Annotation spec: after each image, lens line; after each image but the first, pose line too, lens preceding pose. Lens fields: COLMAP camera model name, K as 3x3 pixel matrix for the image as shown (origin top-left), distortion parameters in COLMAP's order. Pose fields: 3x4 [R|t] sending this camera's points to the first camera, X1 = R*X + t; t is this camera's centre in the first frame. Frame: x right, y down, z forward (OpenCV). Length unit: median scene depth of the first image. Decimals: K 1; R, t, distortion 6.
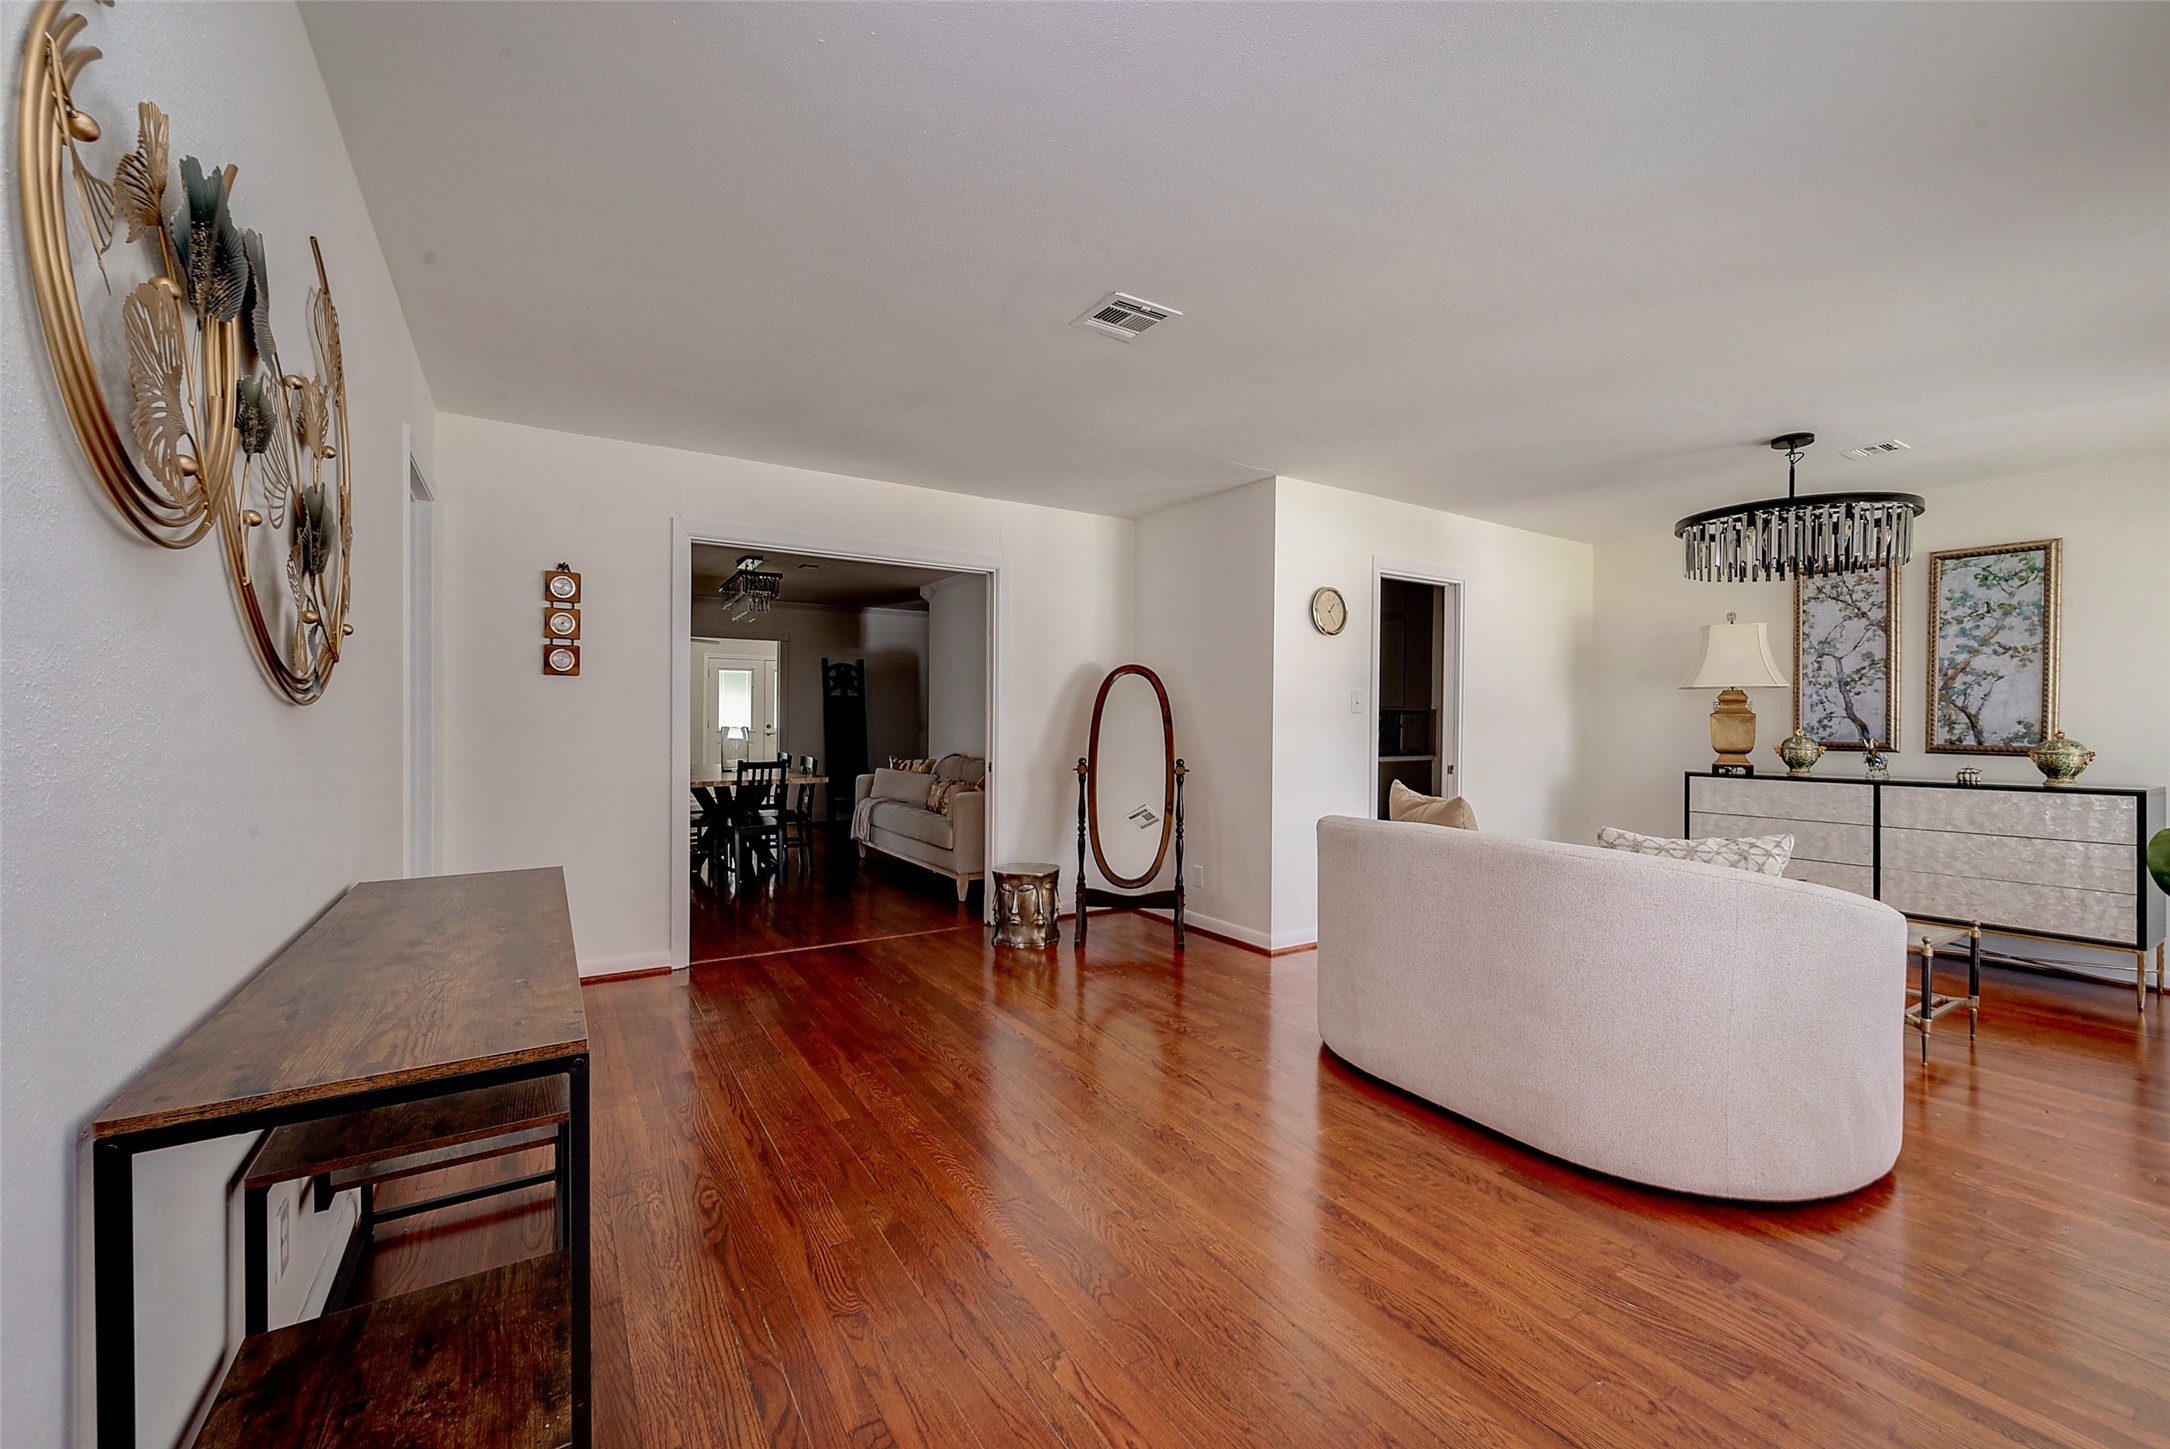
lens RADIAL K [[860.8, 0, 1077.1], [0, 860.8, 718.3], [0, 0, 1]] dist [-0.002146, 0.000996]
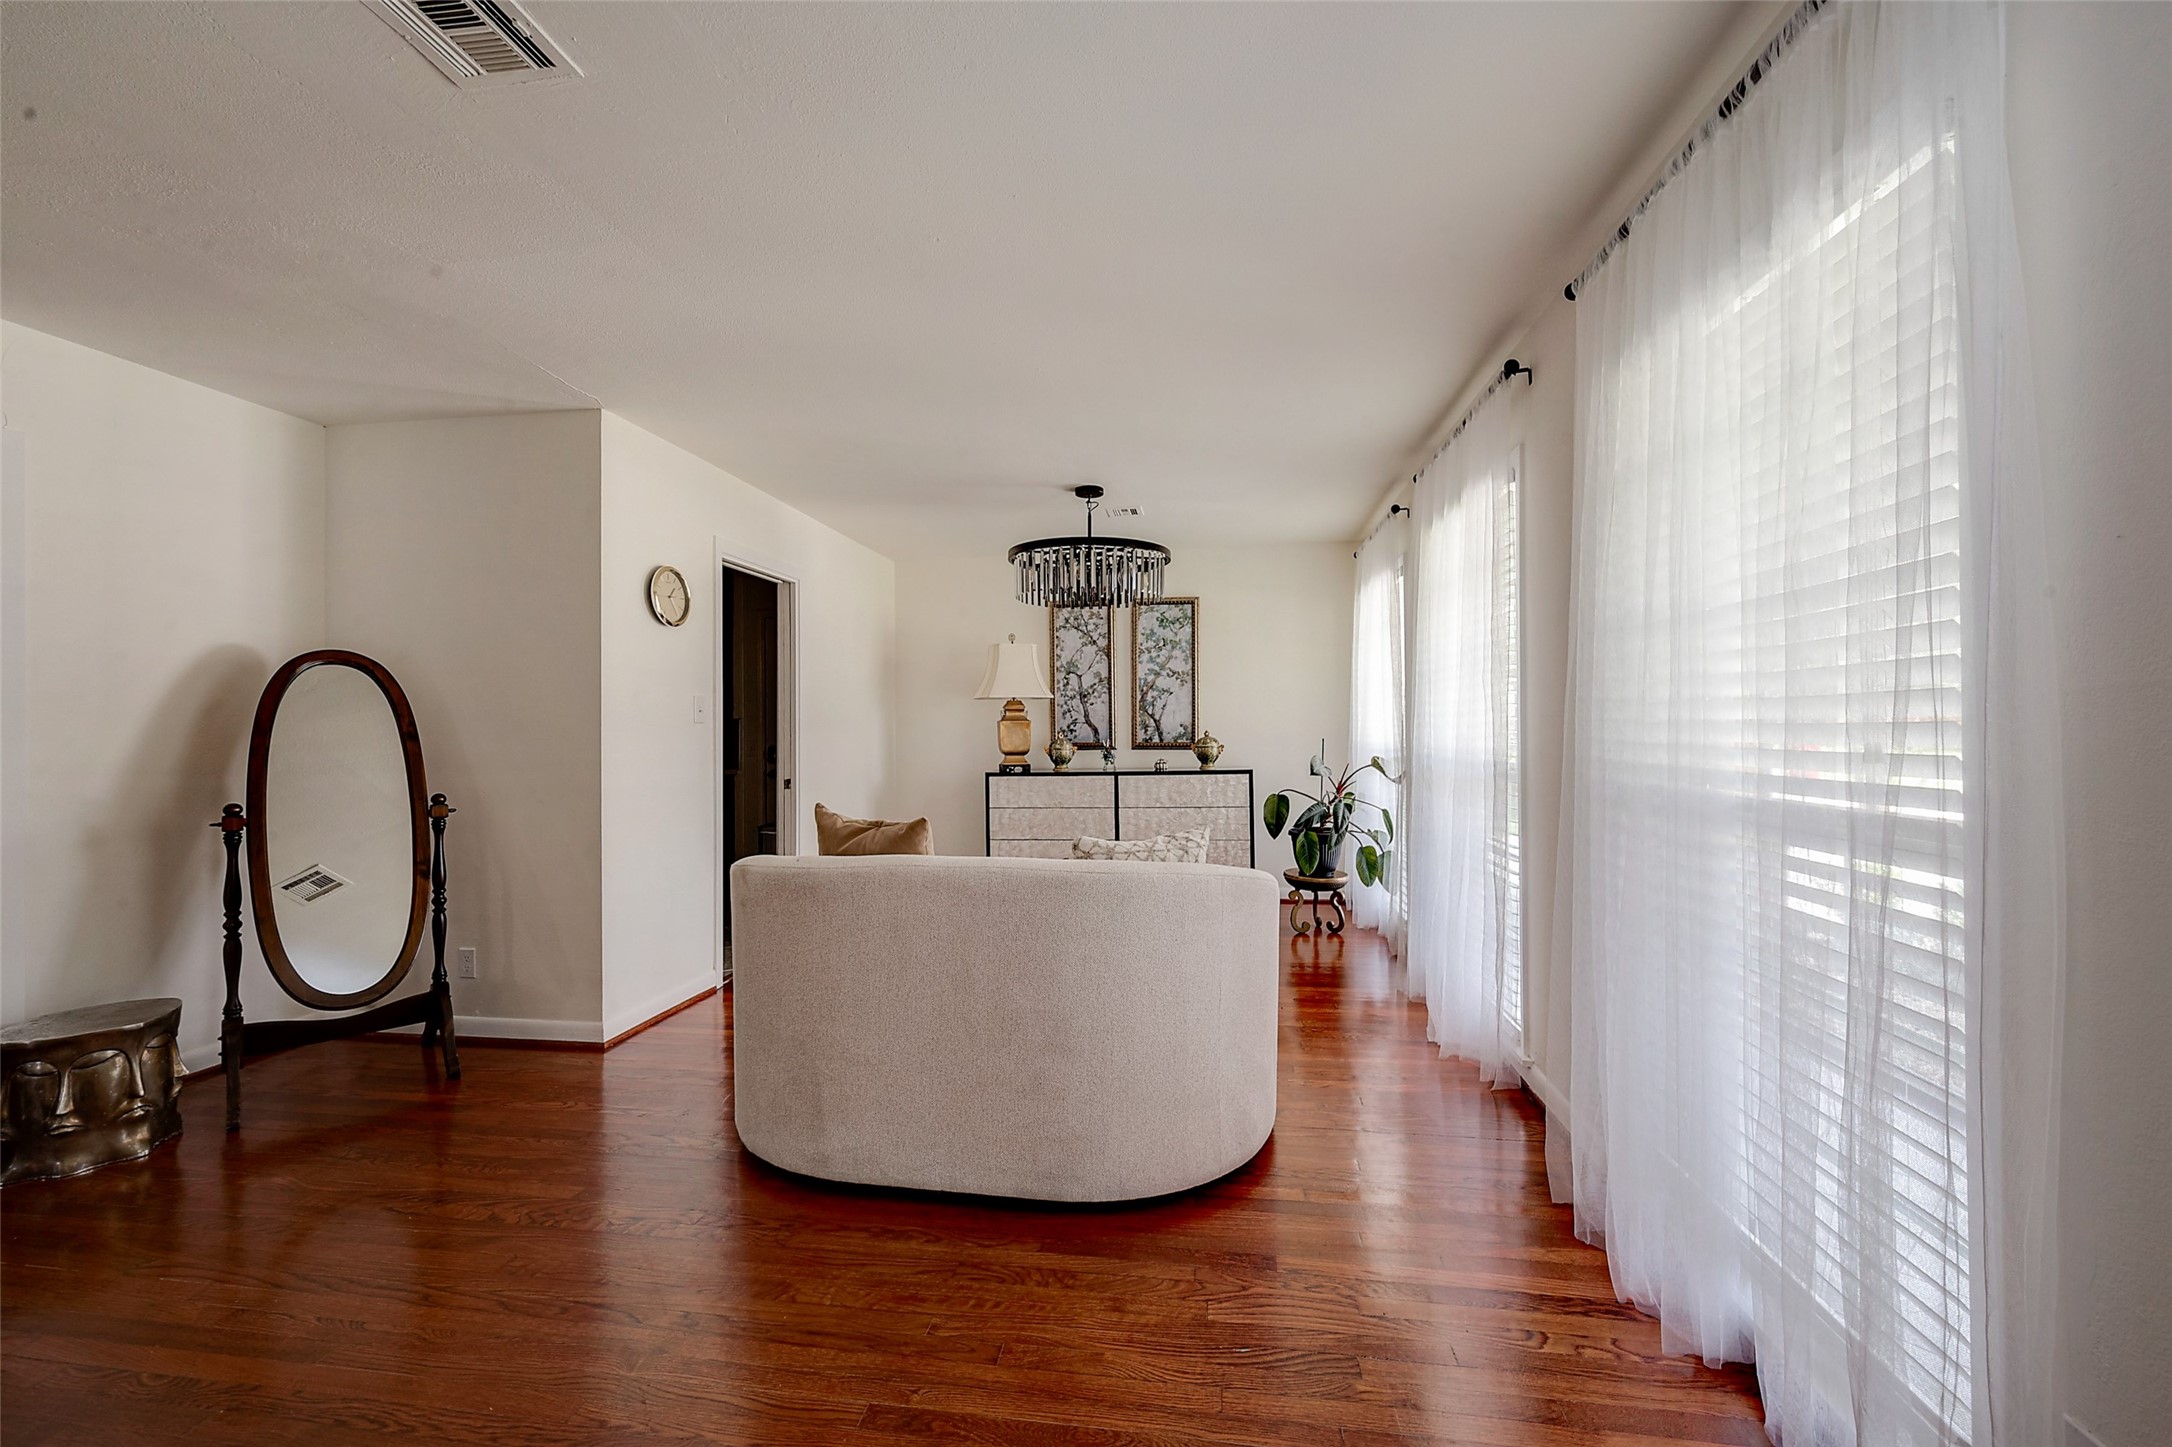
lens RADIAL K [[861.6, 0, 1093.9], [0, 861.6, 719.4], [0, 0, 1]] dist [-0.002146, 0.000996]
pose [[0.647997, -0.005807, 0.761621, -0.063234], [0.013271, 0.999905, -0.003667, -0.001429], [-0.761528, 0.012484, 0.648012, 0.185207]]
